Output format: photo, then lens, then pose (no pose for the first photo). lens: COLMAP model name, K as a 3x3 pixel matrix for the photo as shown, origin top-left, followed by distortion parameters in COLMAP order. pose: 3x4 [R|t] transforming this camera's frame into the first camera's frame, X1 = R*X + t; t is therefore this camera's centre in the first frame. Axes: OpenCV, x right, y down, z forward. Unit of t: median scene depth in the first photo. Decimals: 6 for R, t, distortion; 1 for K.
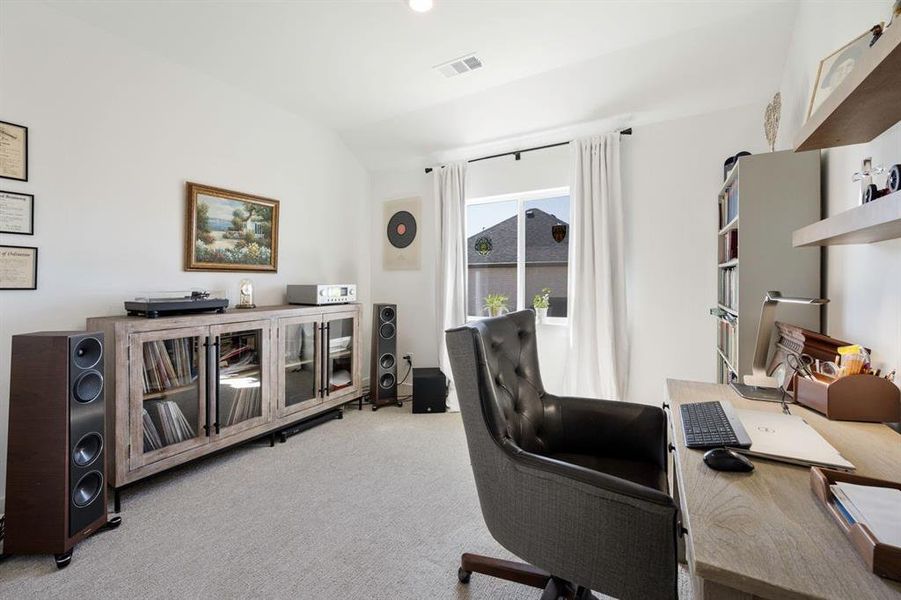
lens RADIAL K [[374.5, 0, 430.5], [0, 374.5, 278.6], [0, 0, 1]] dist [0.000687, 0.000284]
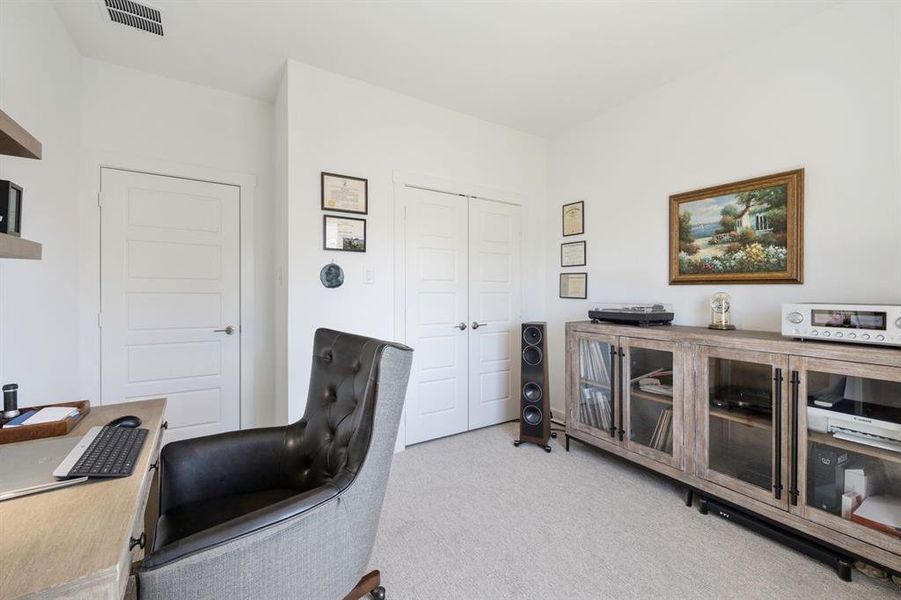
lens RADIAL K [[374.5, 0, 448.9], [0, 374.5, 293.8], [0, 0, 1]] dist [0.000687, 0.000284]
pose [[-0.428462, 0.000487, -0.903560, 0.465579], [-0.003893, 0.999990, 0.002385, 0.003675], [0.903552, 0.004540, -0.428455, 0.816949]]
